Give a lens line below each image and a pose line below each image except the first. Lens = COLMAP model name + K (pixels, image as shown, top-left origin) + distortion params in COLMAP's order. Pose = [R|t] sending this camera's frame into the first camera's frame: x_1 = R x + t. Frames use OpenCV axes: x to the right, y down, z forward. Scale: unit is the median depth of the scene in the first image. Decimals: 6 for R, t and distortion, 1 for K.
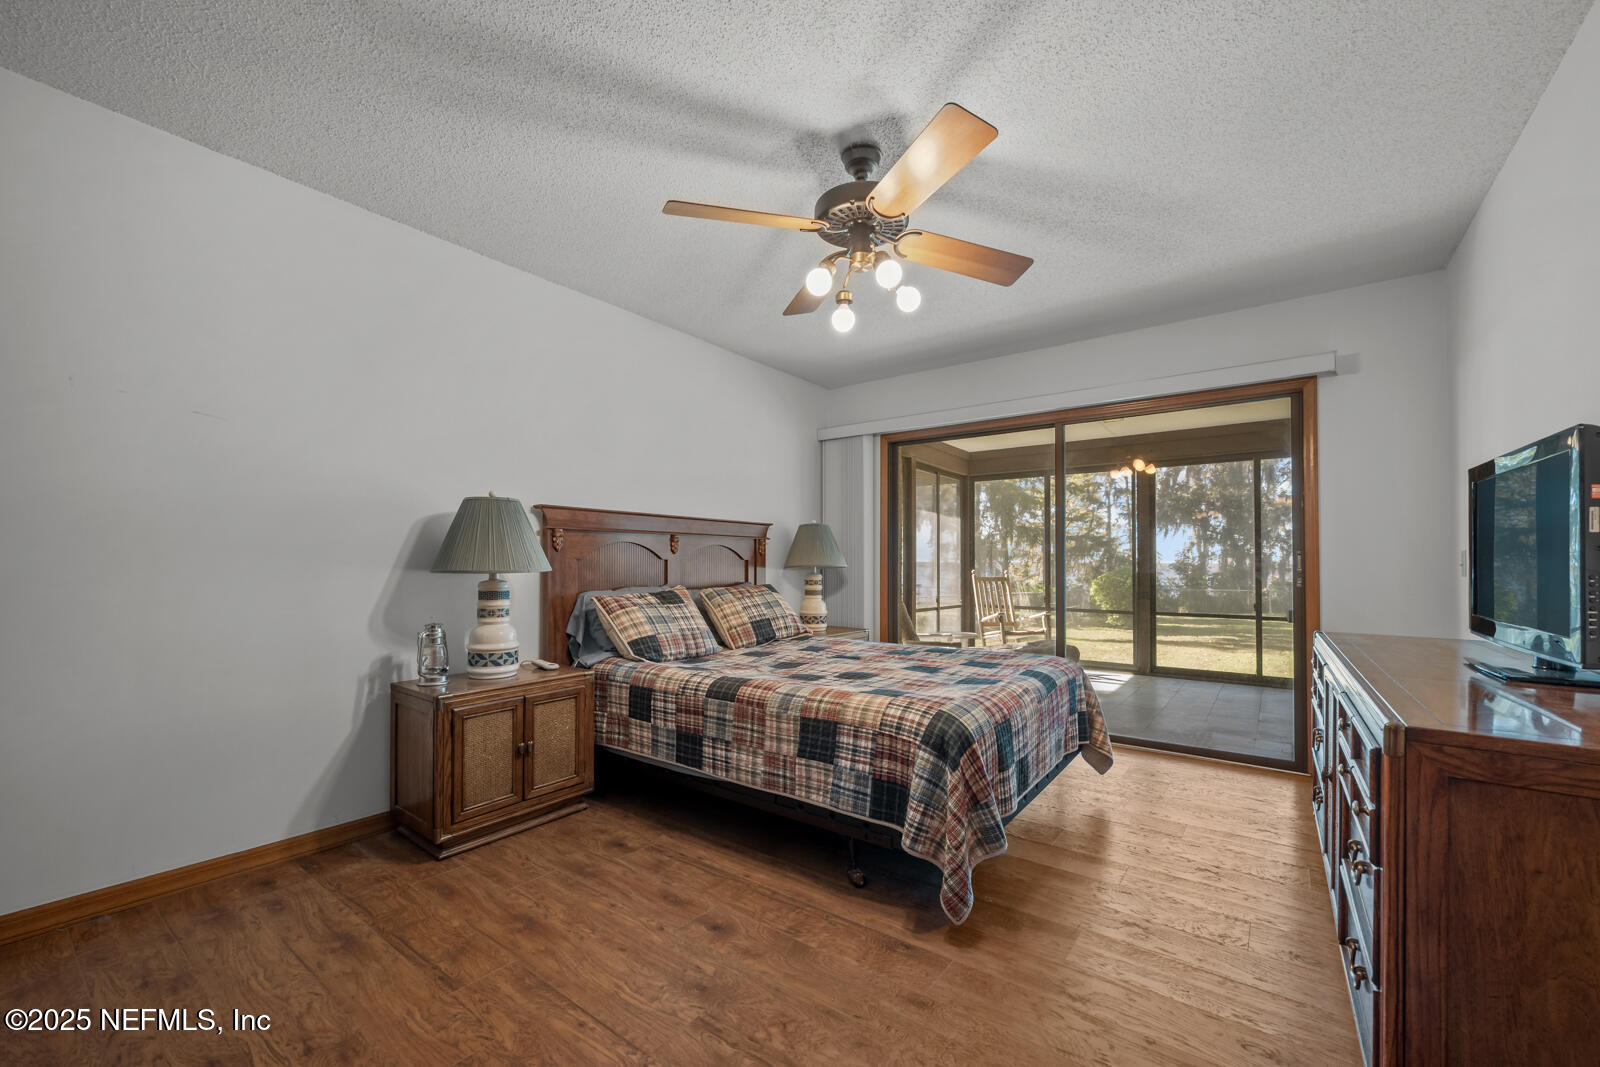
lens RADIAL K [[633.5, 0, 807.0], [0, 633.5, 551.9], [0, 0, 1]] dist [-0.000122, 0.000032]
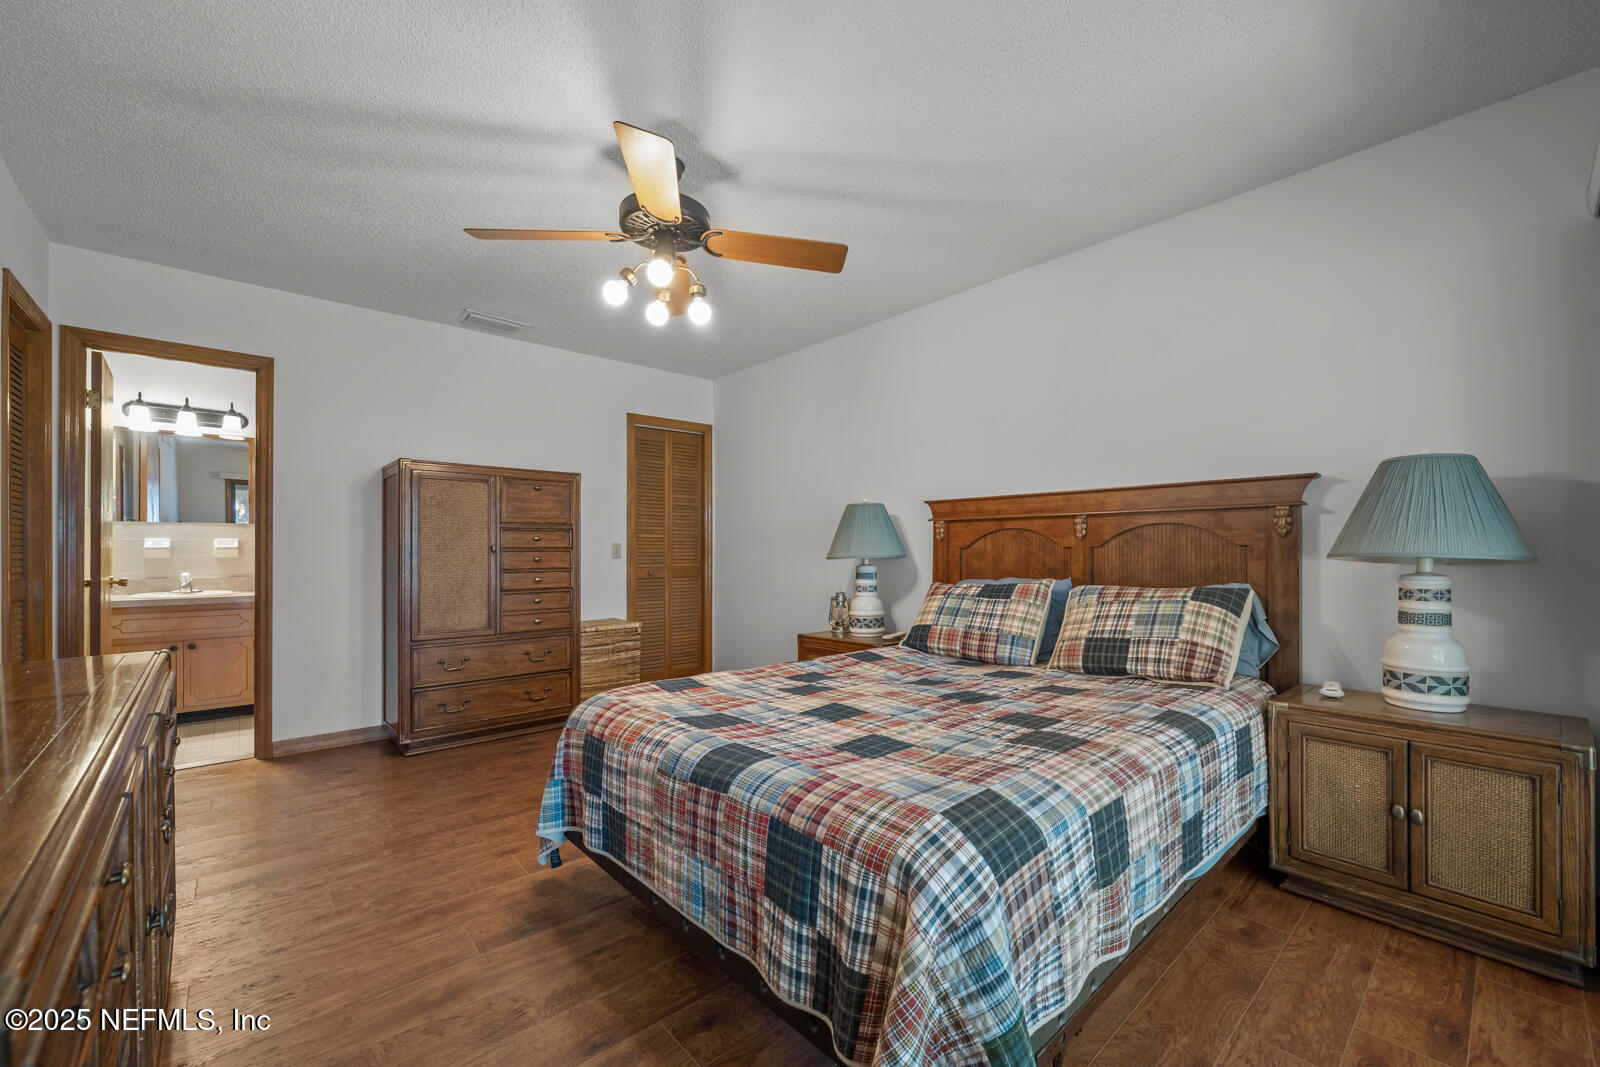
lens RADIAL K [[633.5, 0, 807.0], [0, 633.5, 551.9], [0, 0, 1]] dist [-0.000122, 0.000032]
pose [[-0.197158, 0.001715, -0.980370, 0.530455], [0.021842, 0.999758, -0.002644, 0.011331], [0.980128, -0.021935, -0.197148, 0.703878]]
